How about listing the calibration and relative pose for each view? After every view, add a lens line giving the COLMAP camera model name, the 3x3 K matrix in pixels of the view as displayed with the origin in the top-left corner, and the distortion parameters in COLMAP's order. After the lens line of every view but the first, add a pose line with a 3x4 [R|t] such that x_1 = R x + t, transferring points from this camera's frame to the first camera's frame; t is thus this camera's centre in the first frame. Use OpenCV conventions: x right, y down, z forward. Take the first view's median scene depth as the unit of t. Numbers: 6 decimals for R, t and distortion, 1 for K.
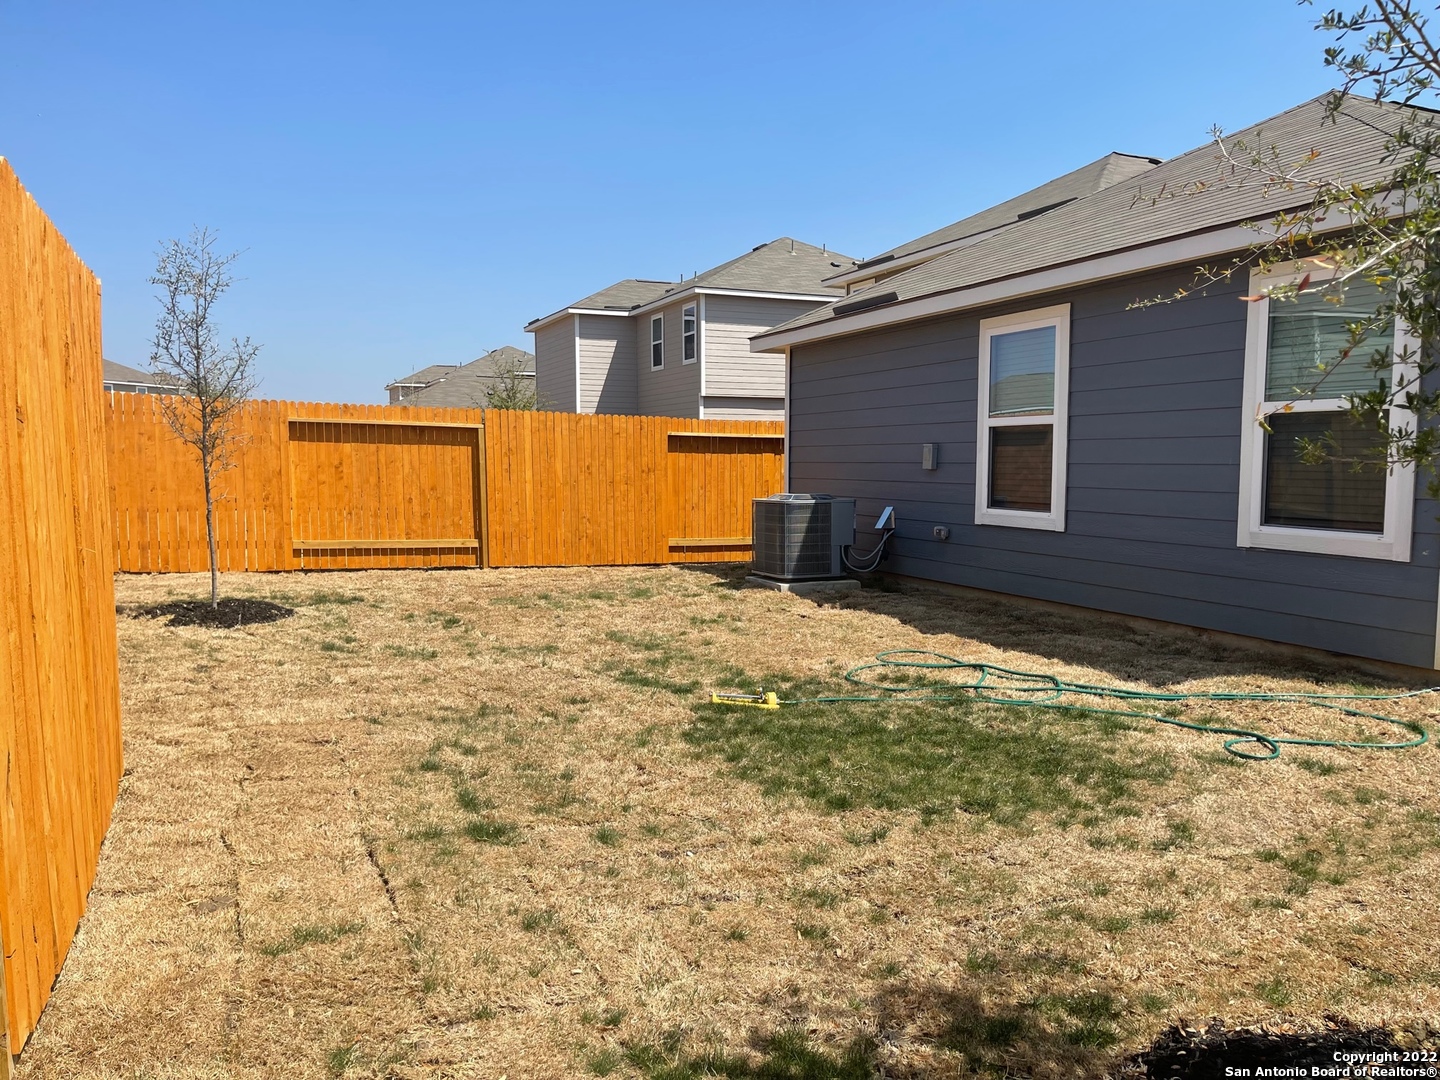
lens RADIAL K [[1097.4, 0, 719.1], [0, 1097.4, 546.3], [0, 0, 1]] dist [0.044779, -0.044201]
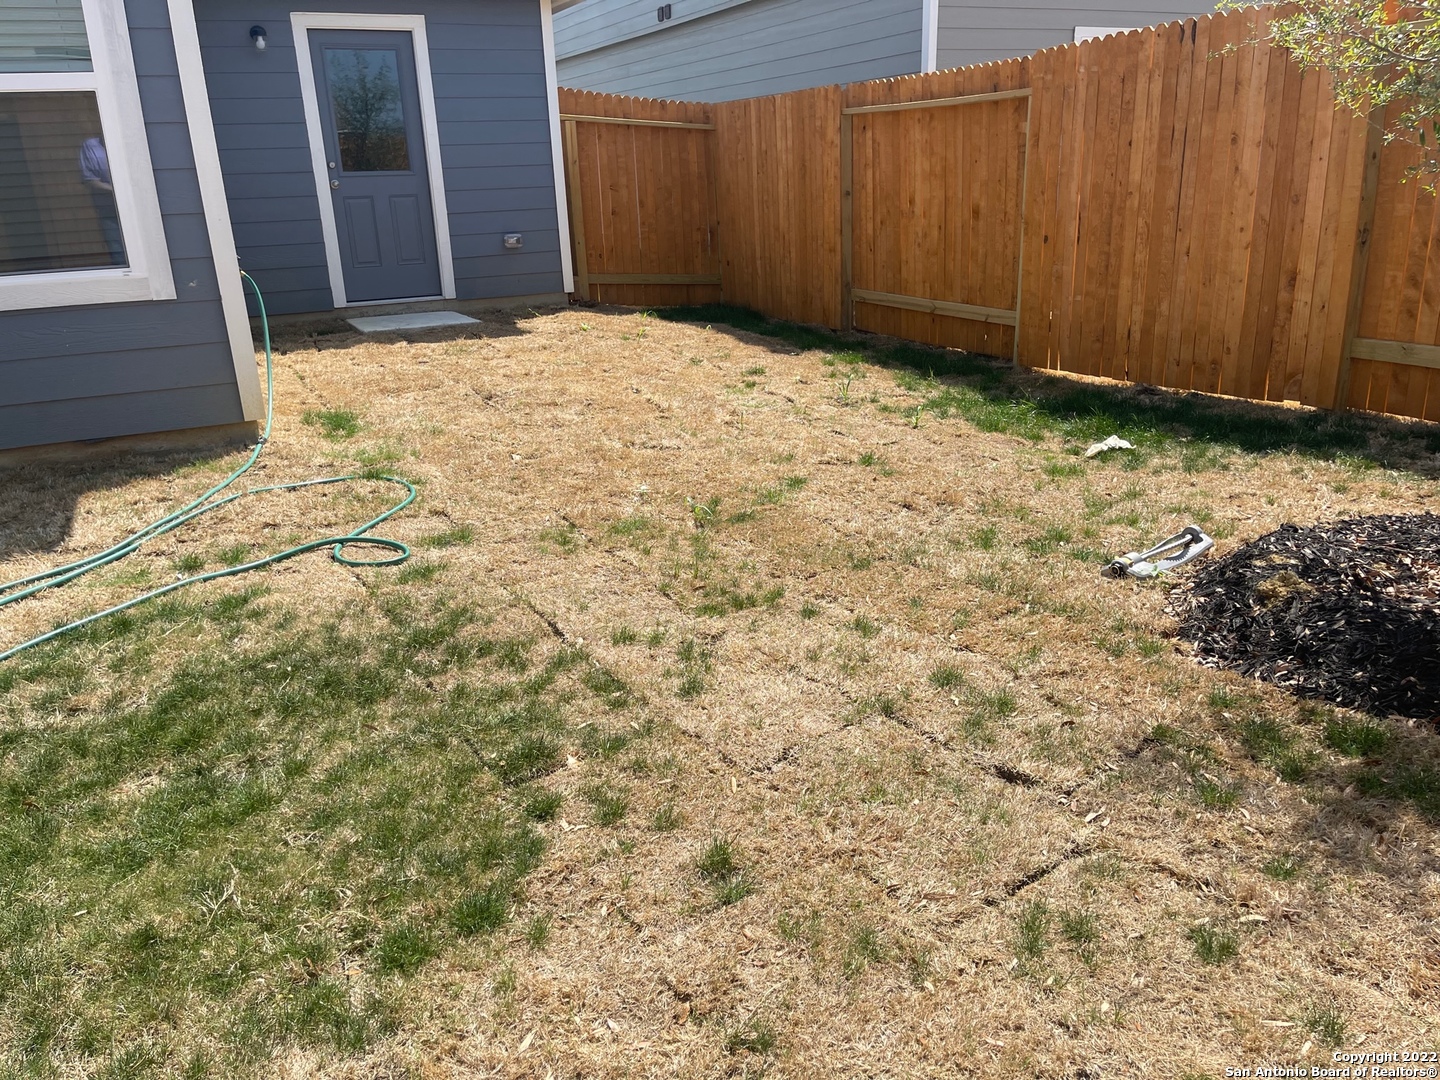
lens RADIAL K [[1097.4, 0, 720.7], [0, 1097.4, 541.3], [0, 0, 1]] dist [0.044779, -0.044201]
pose [[-0.057182, -0.318144, 0.946316, -0.217145], [0.114393, 0.939537, 0.322777, -0.036348], [-0.991789, 0.126709, -0.017332, 0.702399]]
